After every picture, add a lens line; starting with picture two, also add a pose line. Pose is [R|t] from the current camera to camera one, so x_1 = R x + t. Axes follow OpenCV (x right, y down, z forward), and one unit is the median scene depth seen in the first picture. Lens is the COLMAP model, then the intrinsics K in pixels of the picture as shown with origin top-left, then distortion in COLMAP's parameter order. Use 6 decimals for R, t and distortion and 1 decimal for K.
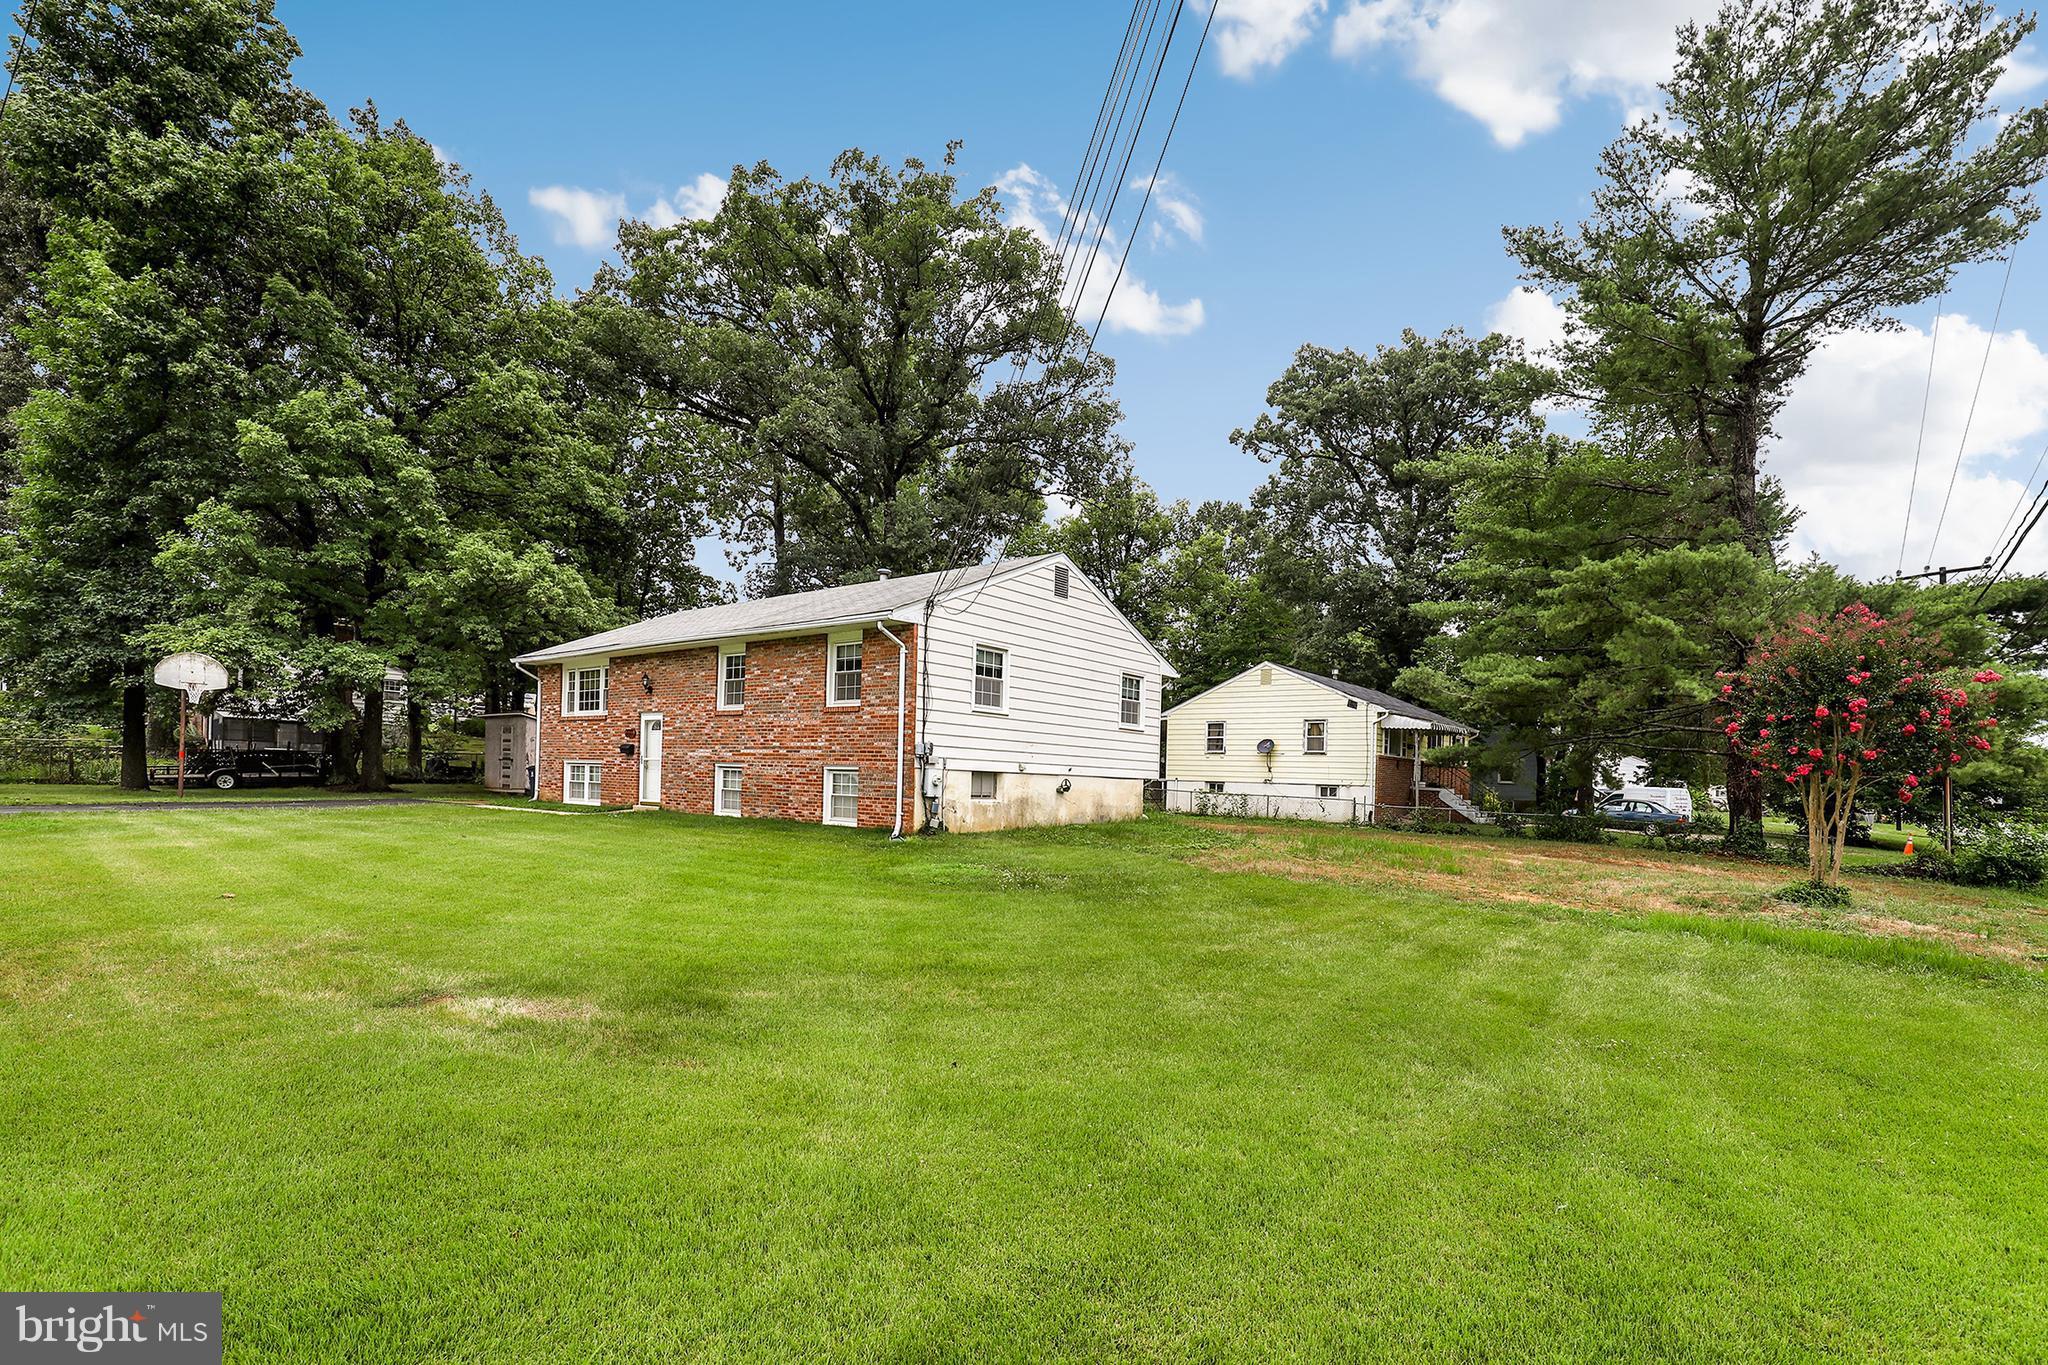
lens RADIAL K [[935.5, 0, 1024.0], [0, 935.5, 683.3], [0, 0, 1]] dist [-0.001151, -0.000396]
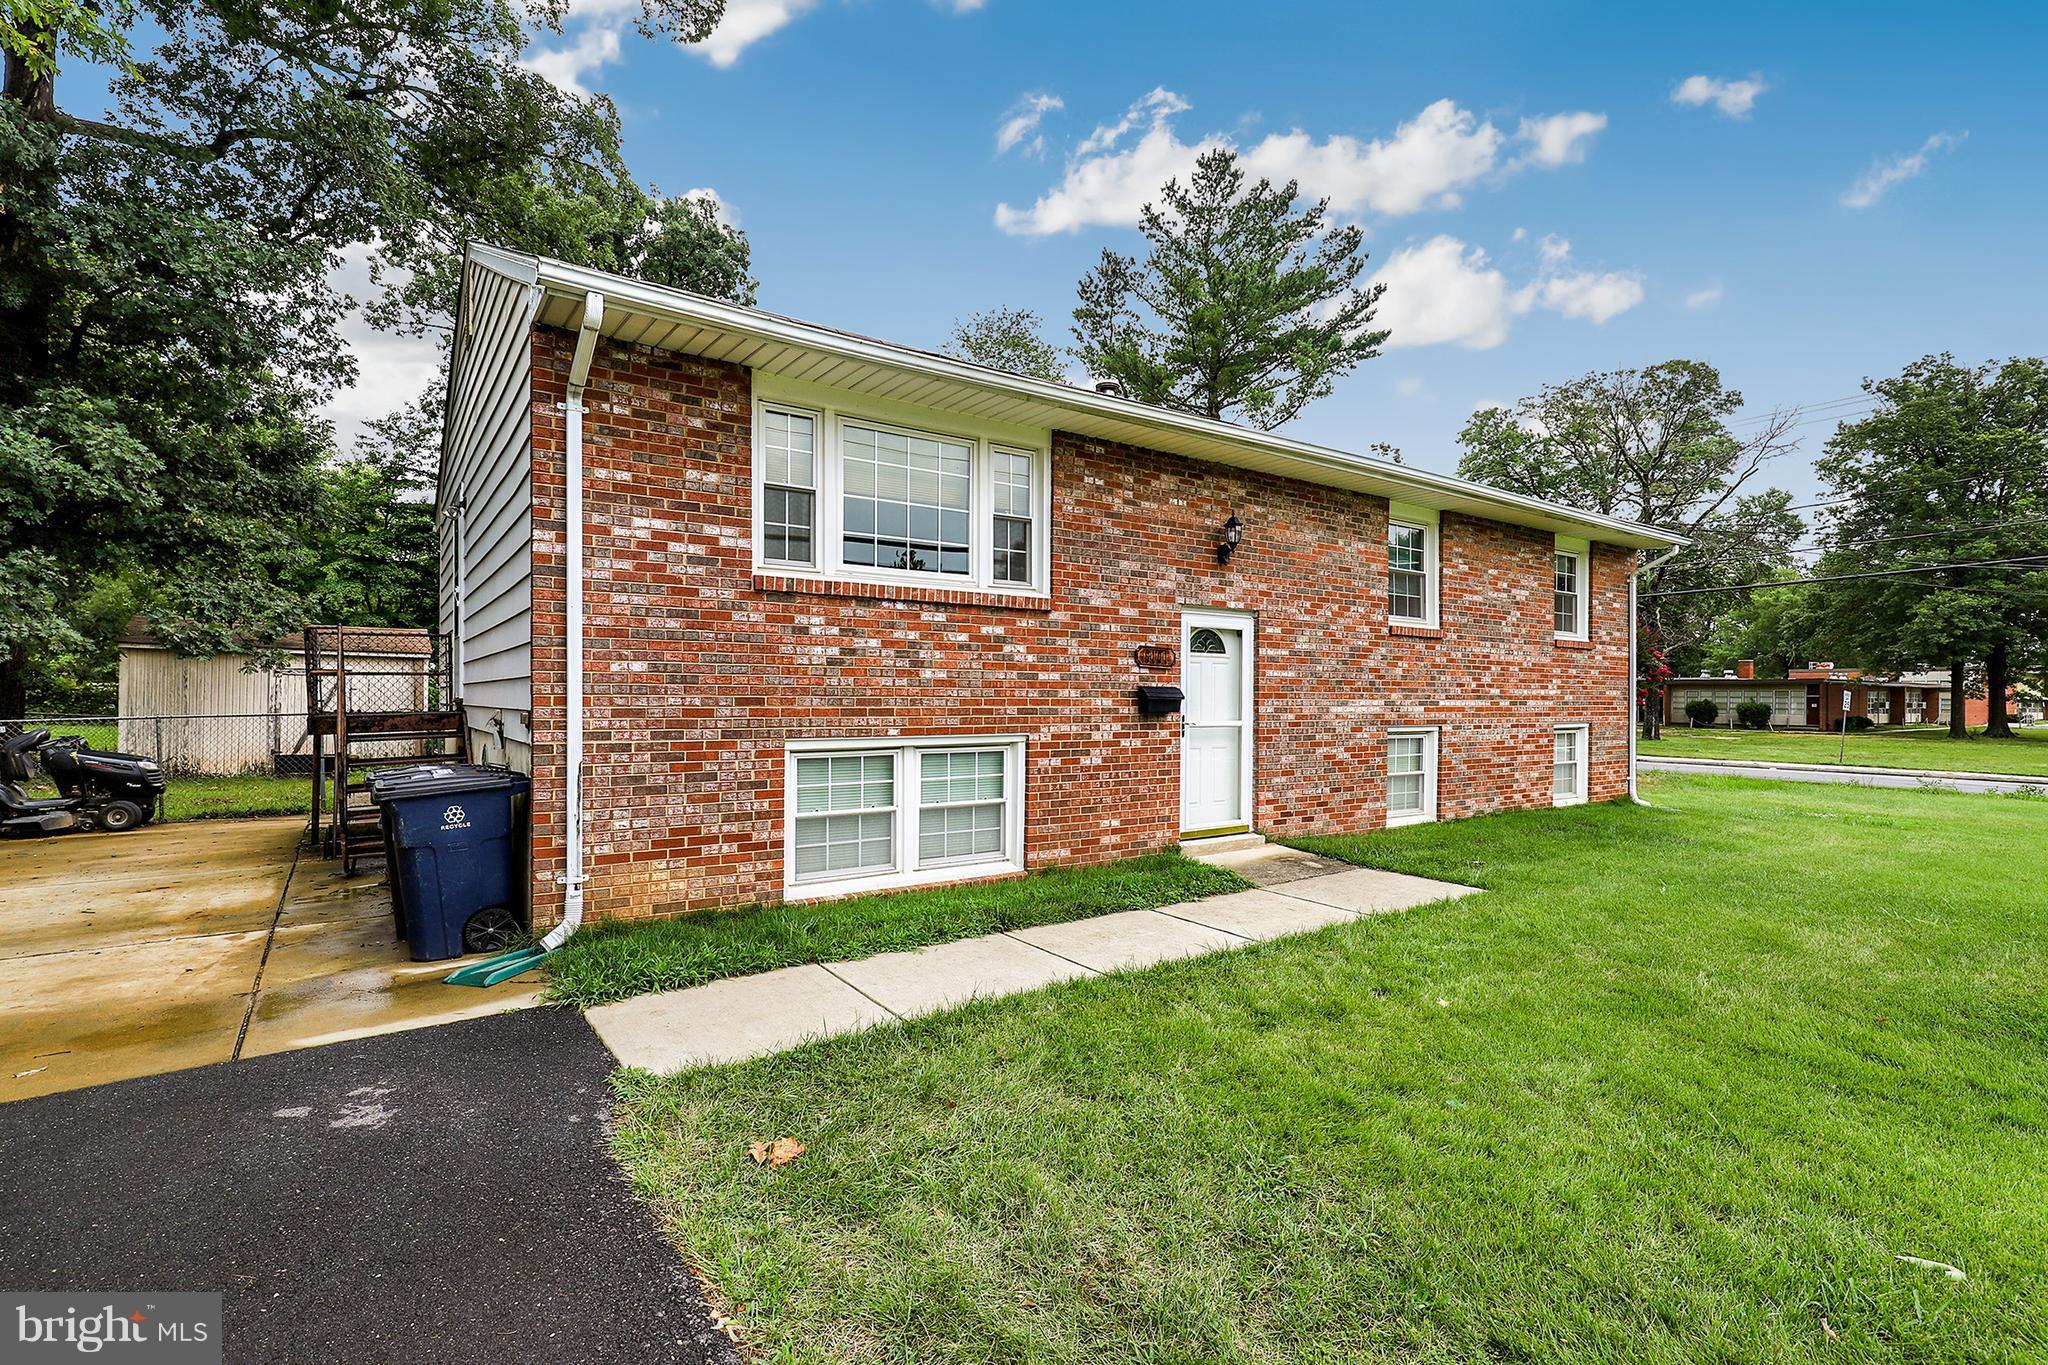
lens RADIAL K [[935.5, 0, 1016.1], [0, 935.5, 700.5], [0, 0, 1]] dist [-0.001151, -0.000396]
pose [[0.300512, 0.009790, 0.953728, -0.866234], [-0.057372, 0.998322, 0.007830, 0.076963], [-0.952051, -0.057071, 0.300569, 1.020854]]
